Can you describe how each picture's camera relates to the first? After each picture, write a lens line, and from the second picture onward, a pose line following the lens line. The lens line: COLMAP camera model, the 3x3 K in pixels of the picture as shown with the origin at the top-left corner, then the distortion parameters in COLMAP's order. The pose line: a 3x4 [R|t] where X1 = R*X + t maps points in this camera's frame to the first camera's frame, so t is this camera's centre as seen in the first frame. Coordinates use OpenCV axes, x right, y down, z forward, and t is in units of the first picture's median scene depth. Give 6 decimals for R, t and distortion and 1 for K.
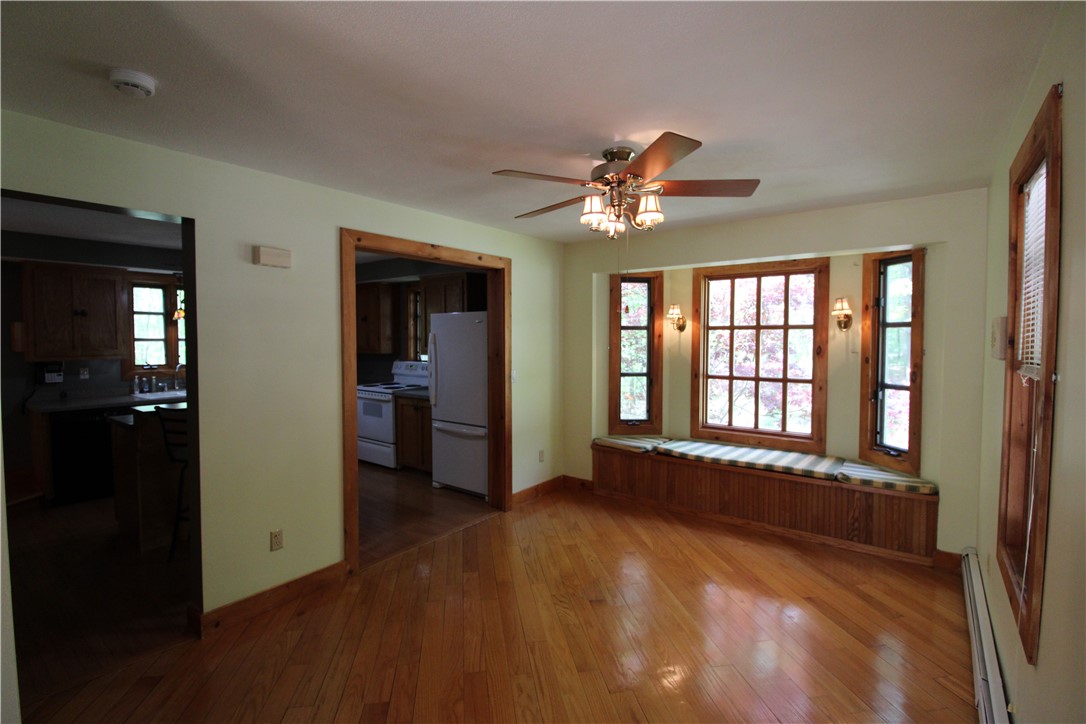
lens RADIAL K [[503.0, 0, 543.8], [0, 503.0, 358.2], [0, 0, 1]] dist [0.000504, -0.013902]
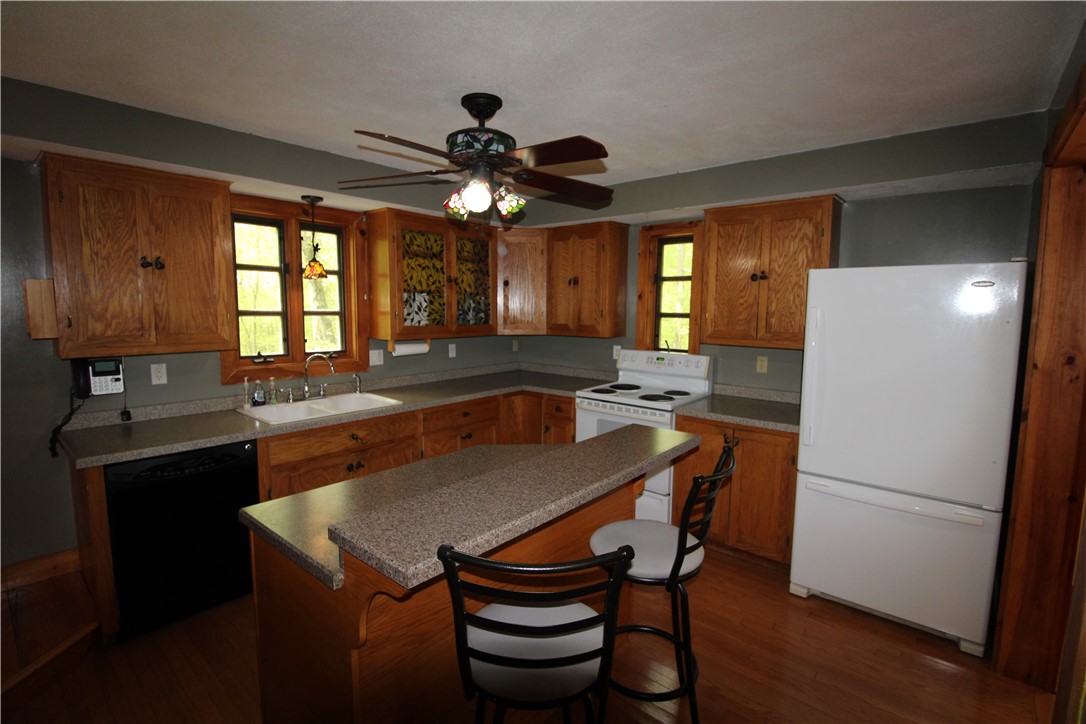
lens RADIAL K [[514.9, 0, 543.0], [0, 514.9, 362.0], [0, 0, 1]] dist [0.002172, 0.000254]
pose [[0.998239, 0.014425, -0.057547, -0.553106], [-0.010566, 0.997710, 0.066800, -0.031534], [0.058379, -0.066075, 0.996105, 0.540972]]
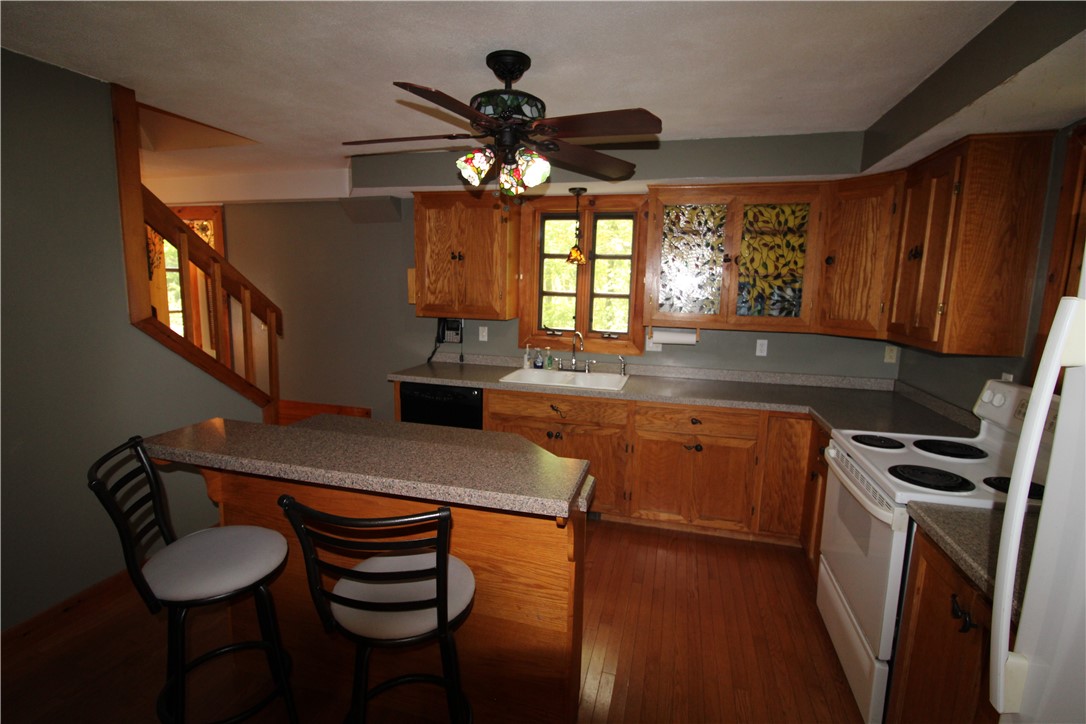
lens RADIAL K [[506.0, 0, 544.7], [0, 506.0, 360.8], [0, 0, 1]] dist [0.000542, -0.013634]
pose [[0.376283, 0.142809, -0.915432, -0.162772], [-0.065662, 0.989675, 0.127401, -0.044489], [0.924175, 0.012171, 0.381776, 0.935196]]
